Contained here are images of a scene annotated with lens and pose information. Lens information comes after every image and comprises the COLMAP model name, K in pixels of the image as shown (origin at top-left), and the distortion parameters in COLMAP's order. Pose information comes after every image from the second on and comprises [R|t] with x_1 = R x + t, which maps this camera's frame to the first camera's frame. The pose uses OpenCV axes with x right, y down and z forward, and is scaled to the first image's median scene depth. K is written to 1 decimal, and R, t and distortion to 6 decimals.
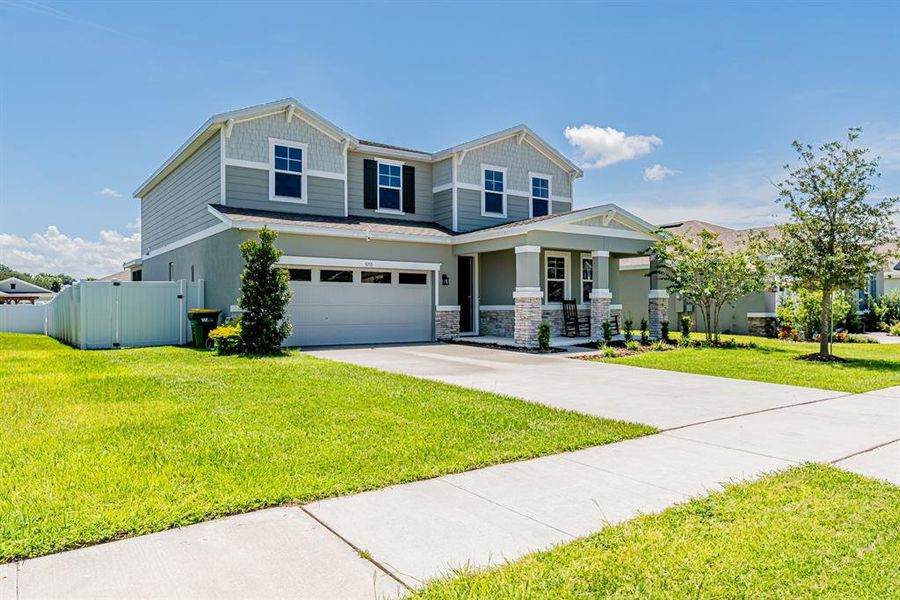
lens RADIAL K [[605.4, 0, 456.8], [0, 605.4, 302.5], [0, 0, 1]] dist [-0.030465, -0.001349]
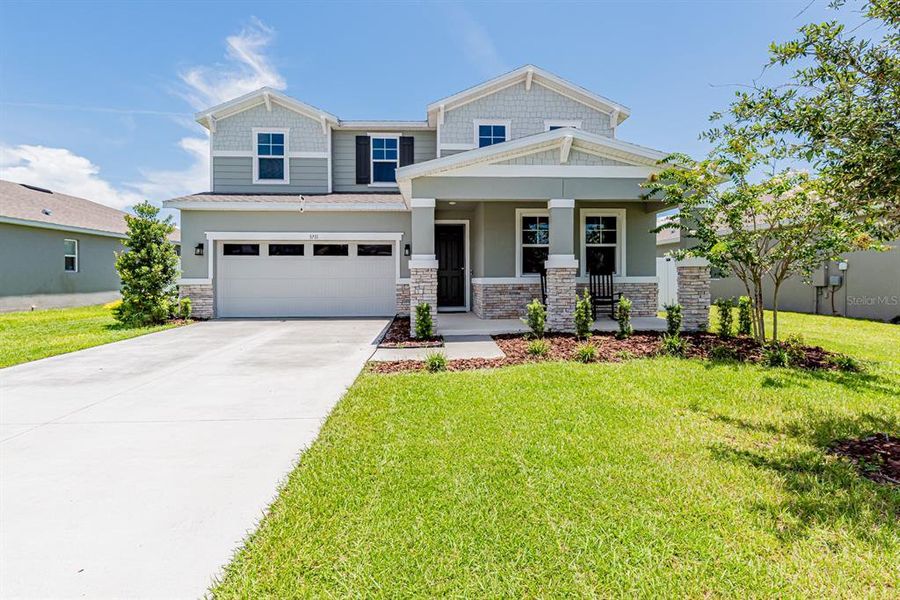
lens RADIAL K [[408.9, 0, 457.8], [0, 408.9, 275.0], [0, 0, 1]] dist [0.000790, -0.001754]
pose [[0.843468, -0.004204, -0.537163, 0.366694], [0.006561, 0.999975, 0.002475, -0.000957], [0.537139, -0.005612, 0.843475, 0.503882]]
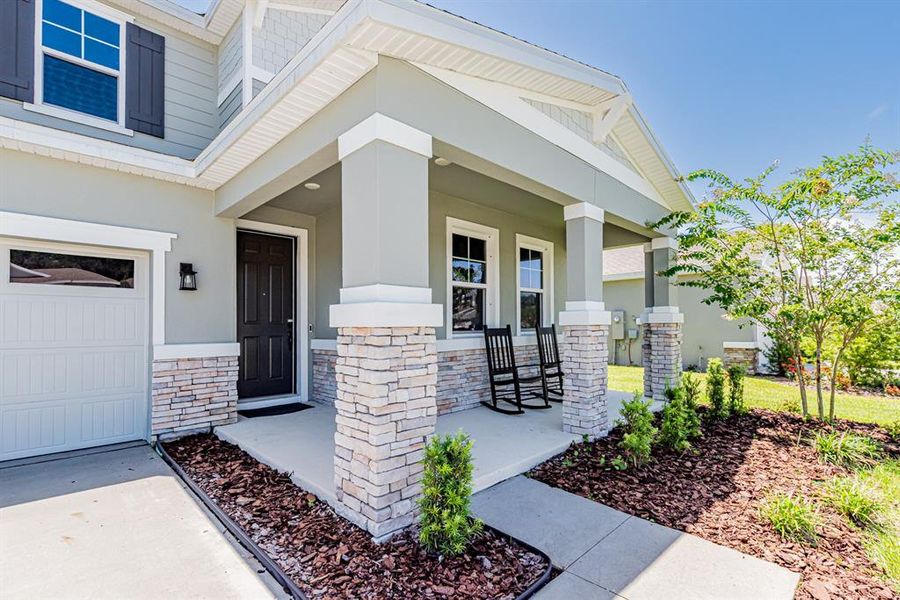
lens RADIAL K [[408.9, 0, 451.2], [0, 408.9, 318.8], [0, 0, 1]] dist [0.000790, -0.001754]
pose [[0.987309, -0.000165, 0.158813, 0.100851], [0.001403, 0.999970, -0.007683, -0.008713], [-0.158807, 0.007808, 0.987279, 0.698685]]
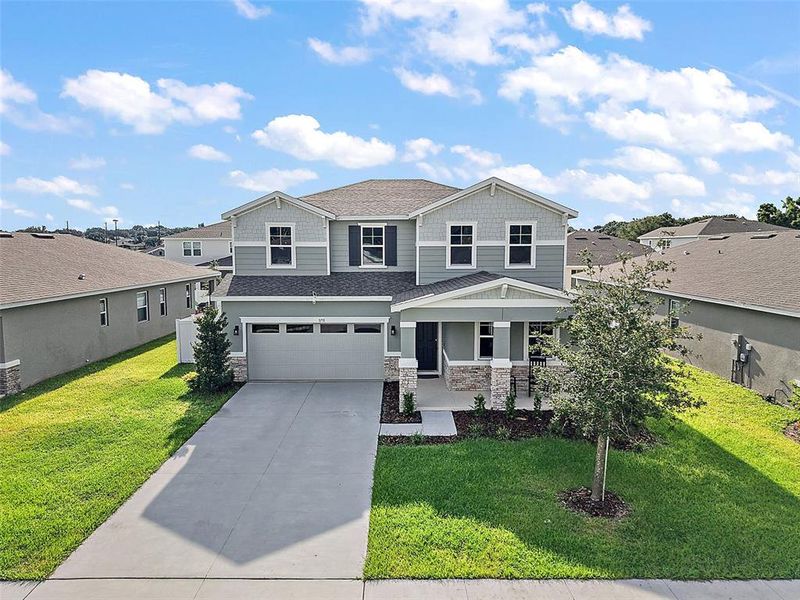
lens RADIAL K [[540.9, 0, 411.5], [0, 540.9, 301.5], [0, 0, 1]] dist [0.046206, -0.003179]
pose [[0.816266, 0.062061, -0.574333, 0.596203], [0.000559, 0.994127, 0.108217, -0.203026], [0.577676, -0.088655, 0.811437, 0.162776]]
